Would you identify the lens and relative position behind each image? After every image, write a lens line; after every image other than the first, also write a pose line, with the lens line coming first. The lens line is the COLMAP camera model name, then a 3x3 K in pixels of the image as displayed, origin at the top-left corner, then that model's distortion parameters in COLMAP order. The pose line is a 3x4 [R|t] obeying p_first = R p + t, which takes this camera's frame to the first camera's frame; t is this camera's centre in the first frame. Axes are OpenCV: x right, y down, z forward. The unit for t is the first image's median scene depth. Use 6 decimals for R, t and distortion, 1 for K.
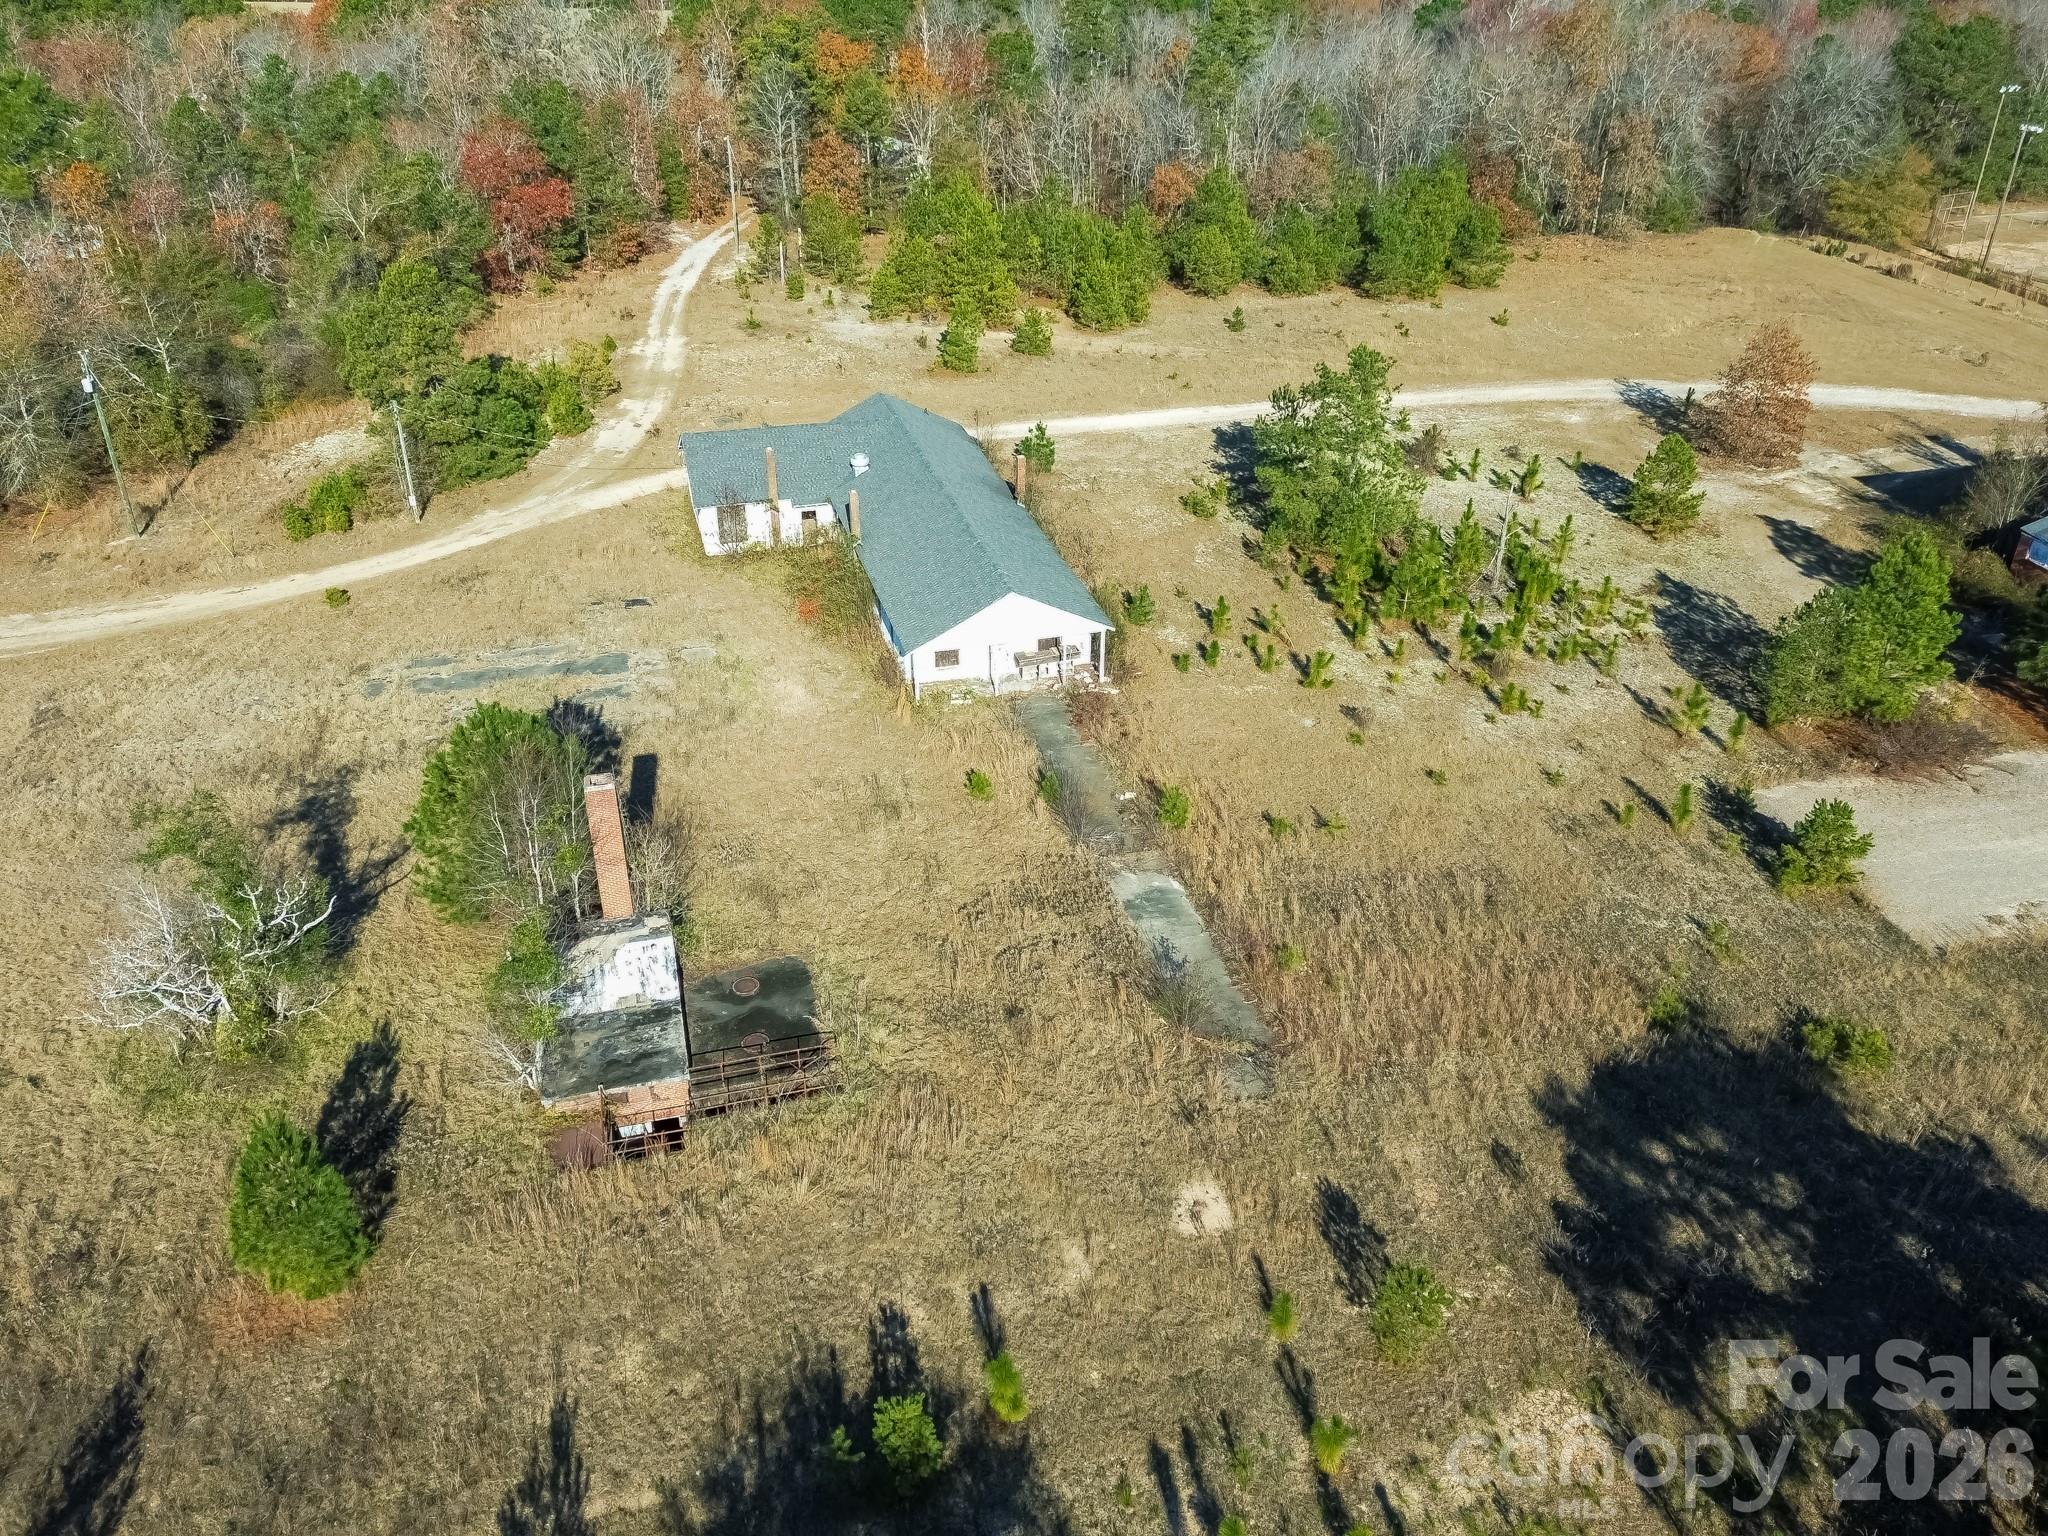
lens RADIAL K [[1595.3, 0, 1024.0], [0, 1595.3, 768.0], [0, 0, 1]] dist [0.085053, -0.084381]
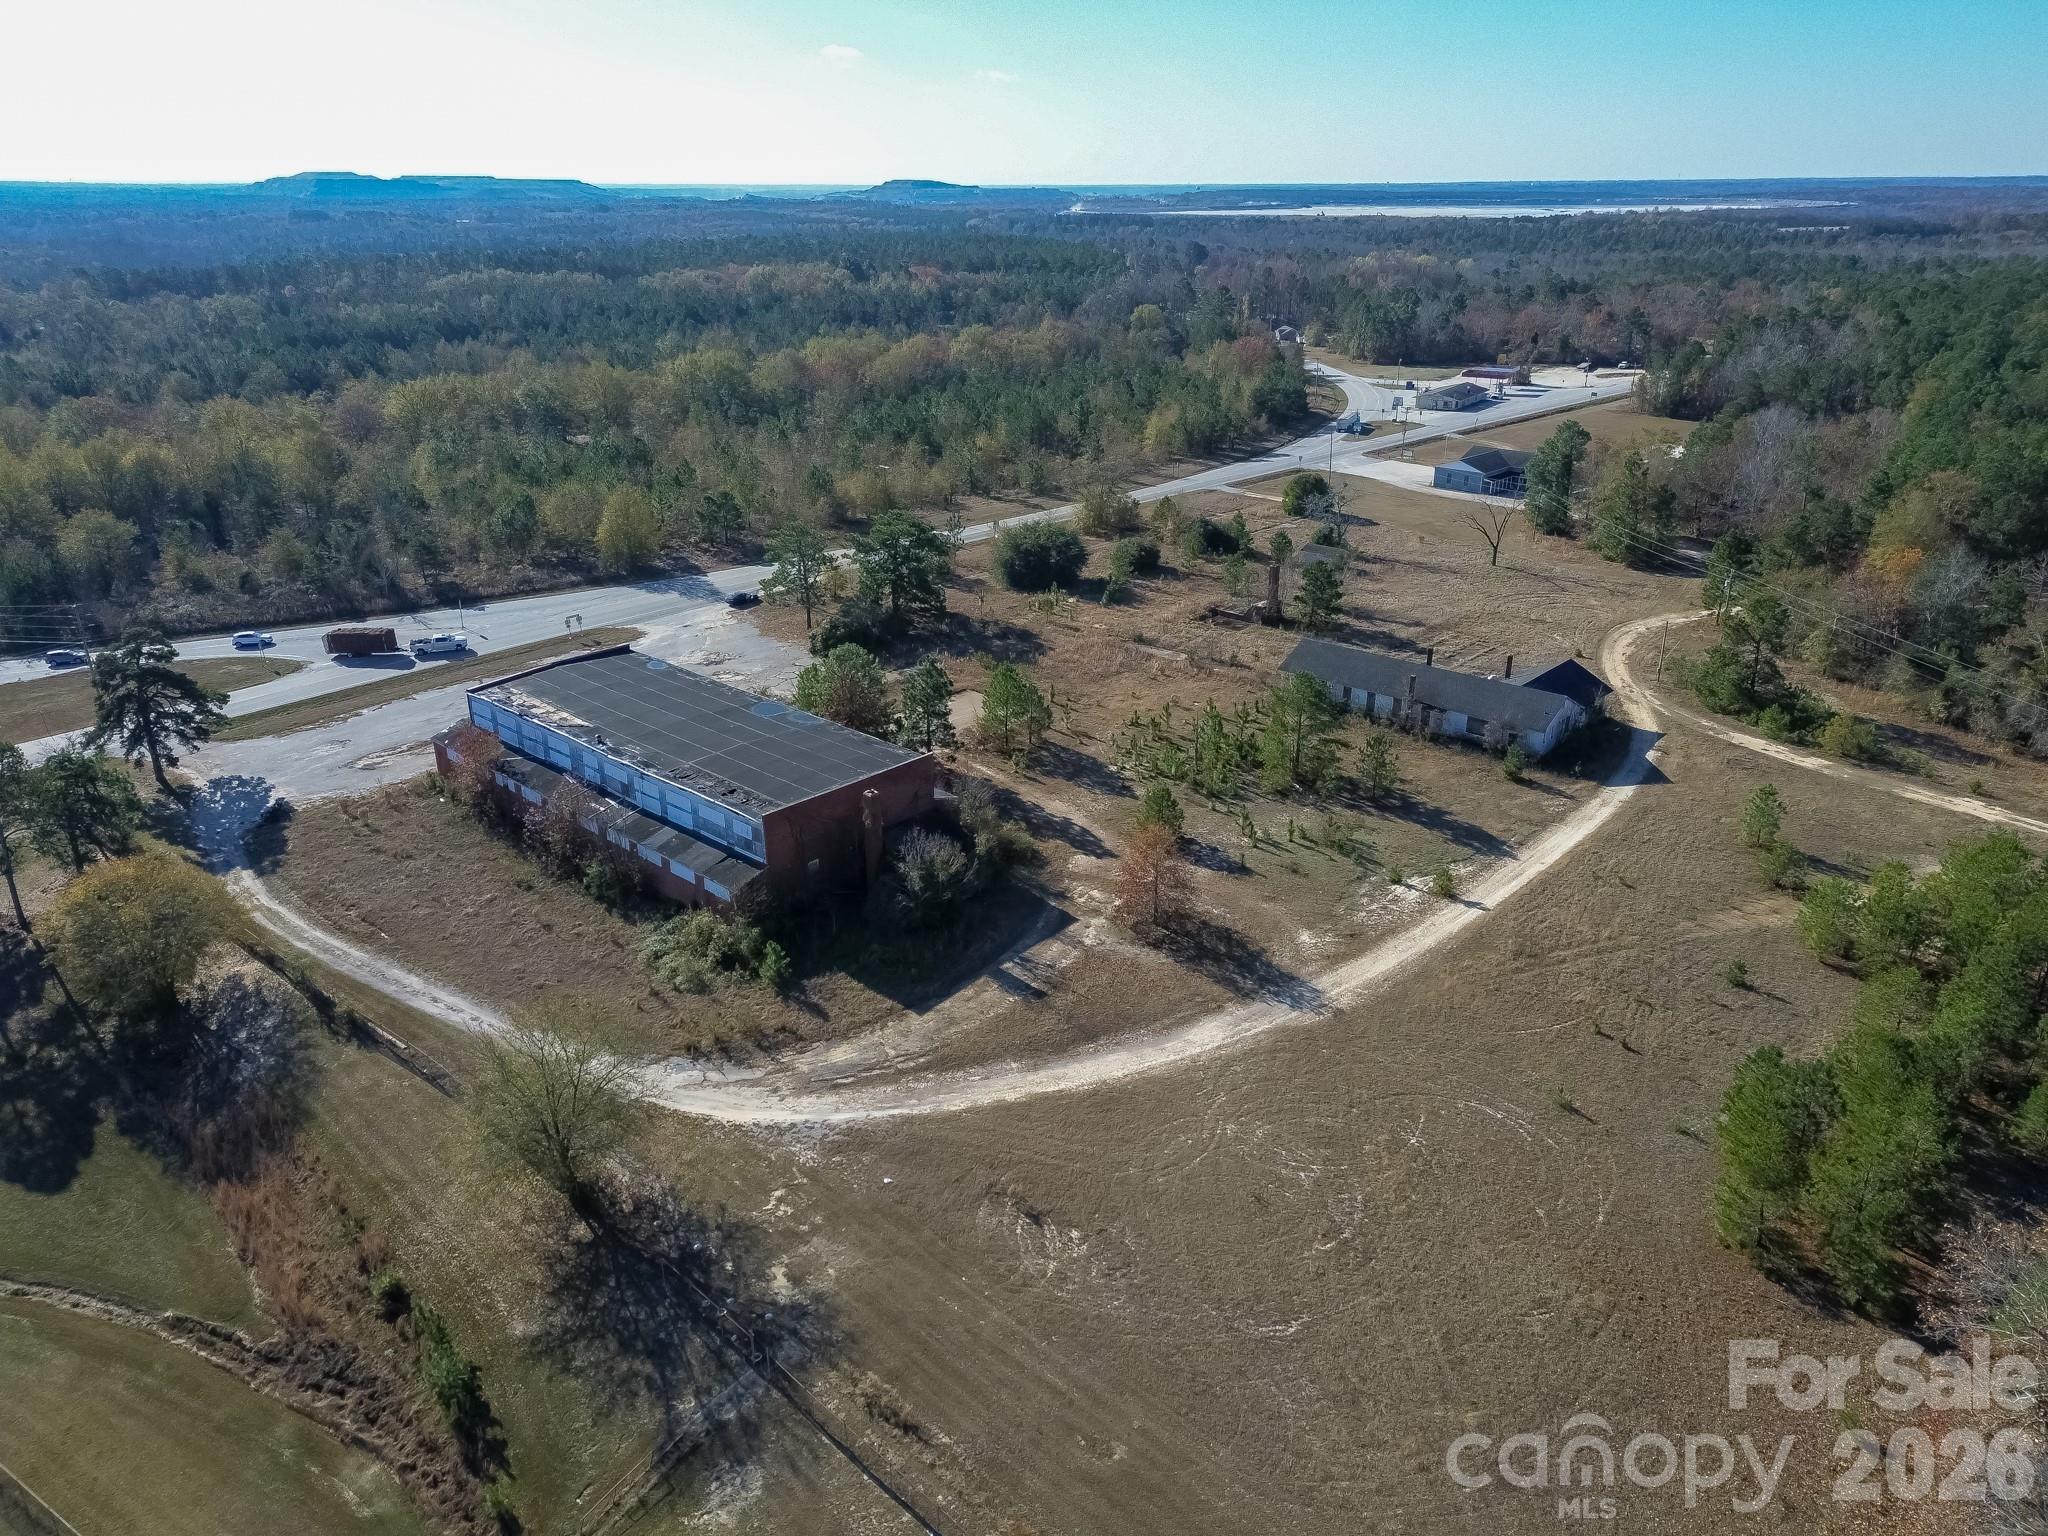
lens RADIAL K [[1438.2, 0, 1025.7], [0, 1438.2, 767.2], [0, 0, 1]] dist [0.077152, -0.071899]
pose [[-0.847710, 0.198897, -0.491760, 1.329677], [-0.268713, 0.638287, 0.721376, -1.310149], [0.457364, 0.743660, -0.487636, 1.792458]]
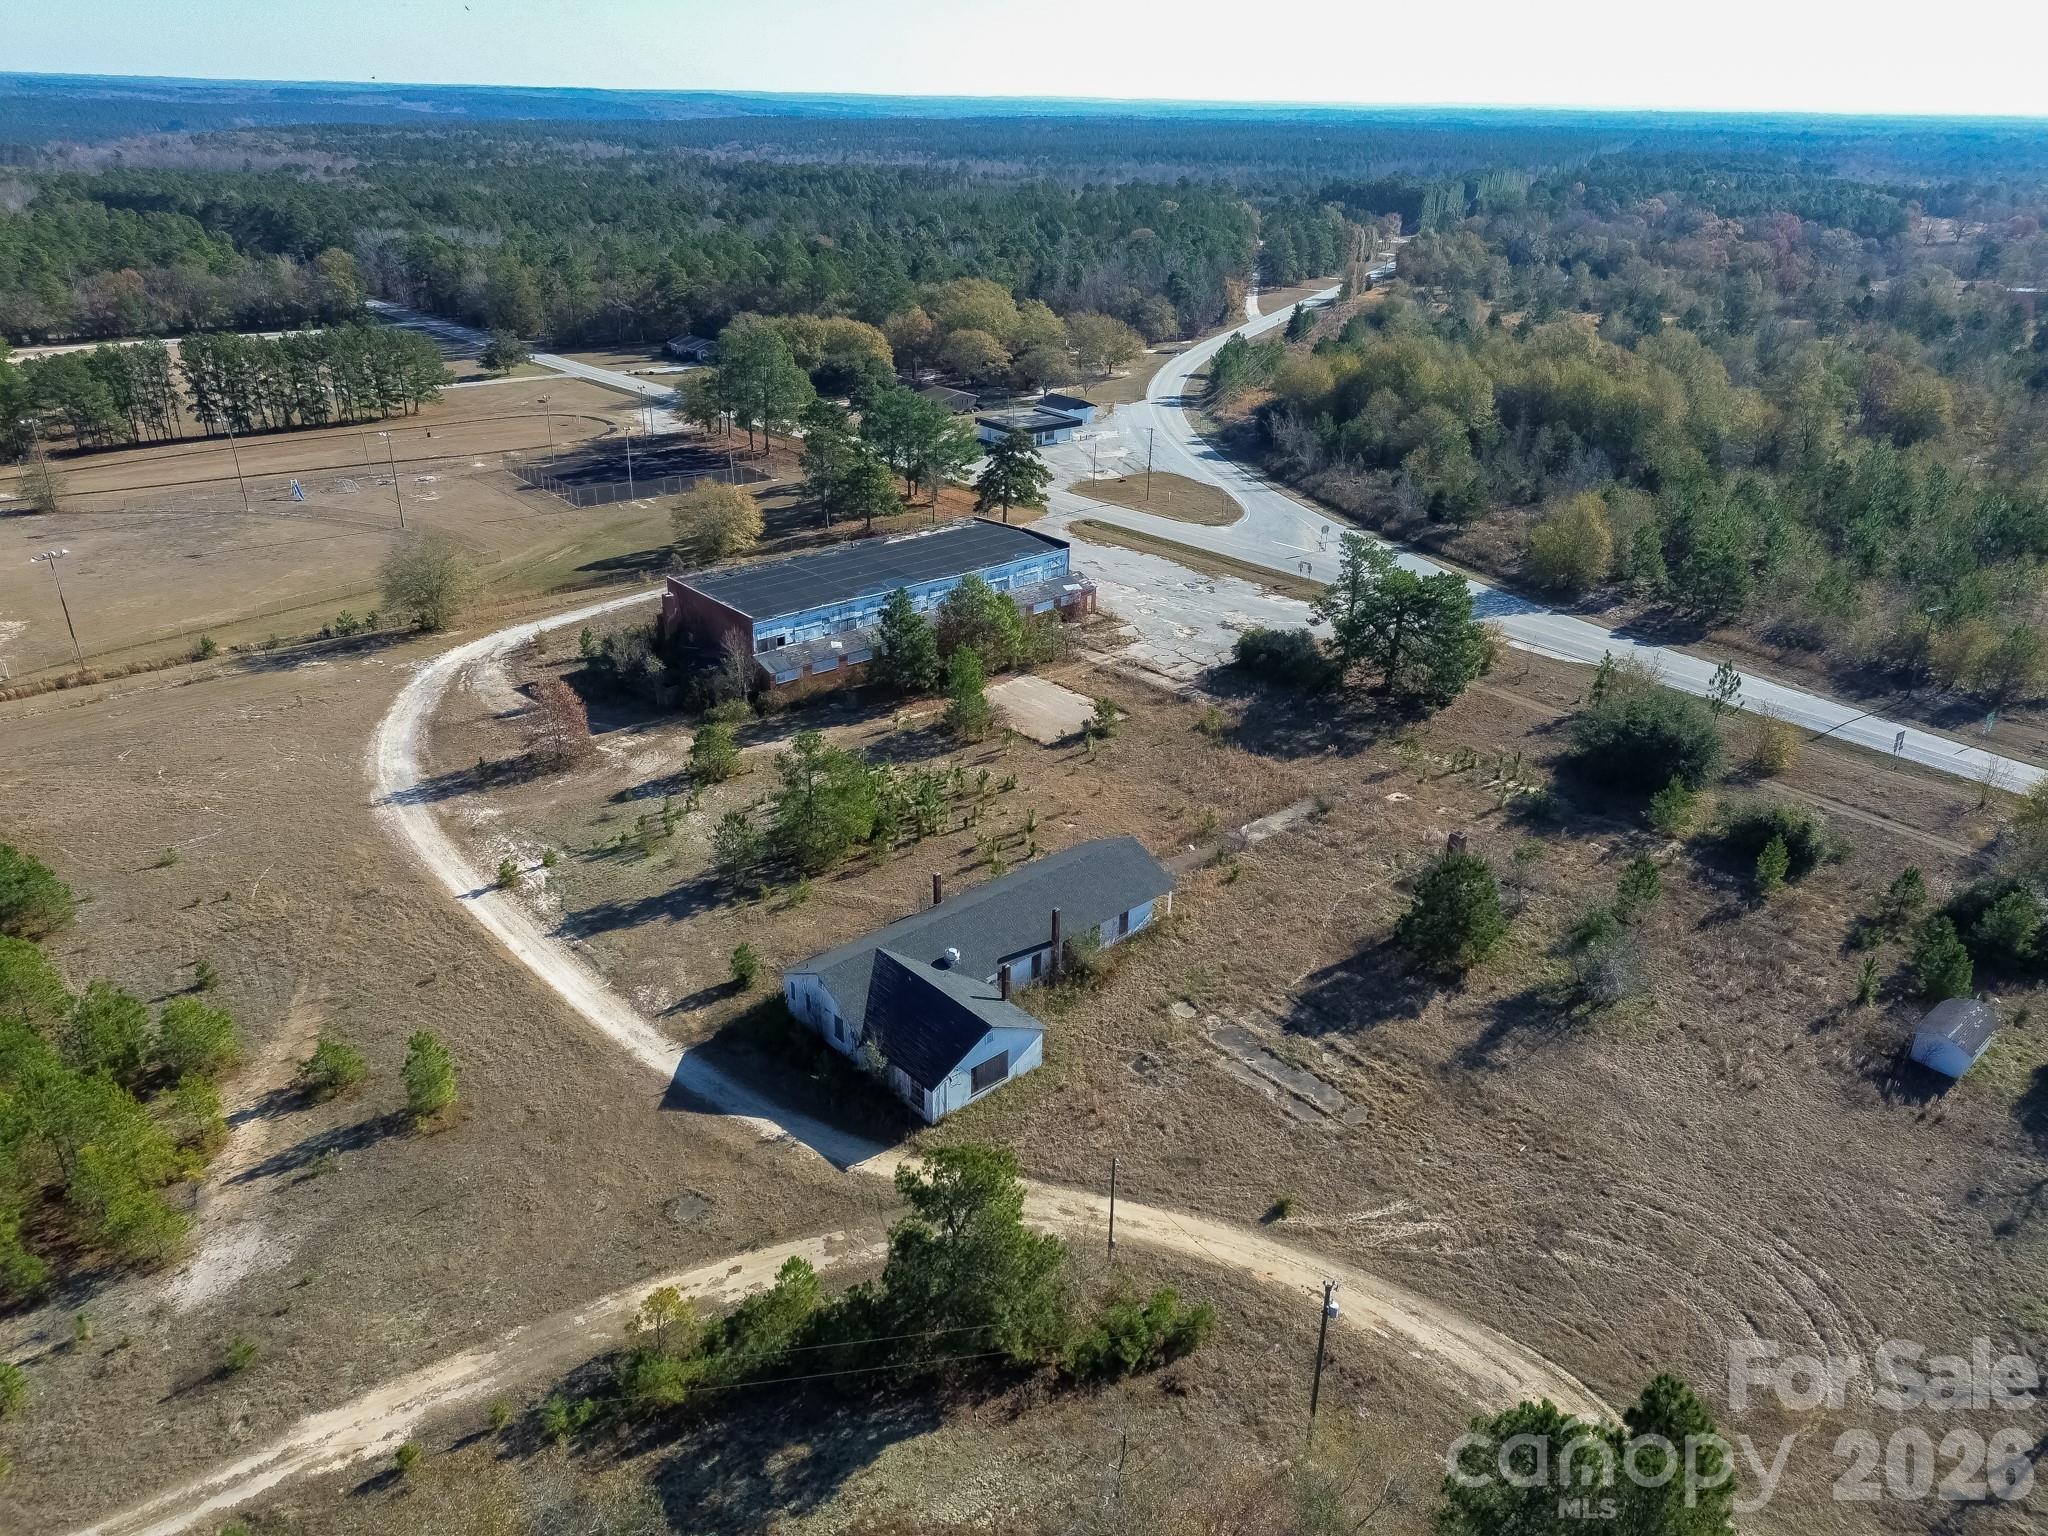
lens RADIAL K [[1438.2, 0, 1025.7], [0, 1438.2, 767.2], [0, 0, 1]] dist [0.077152, -0.071899]
pose [[-0.443818, -0.385956, 0.808742, -1.052377], [0.437627, 0.694205, 0.571456, -0.979102], [-0.781990, 0.607550, -0.139196, 1.102955]]
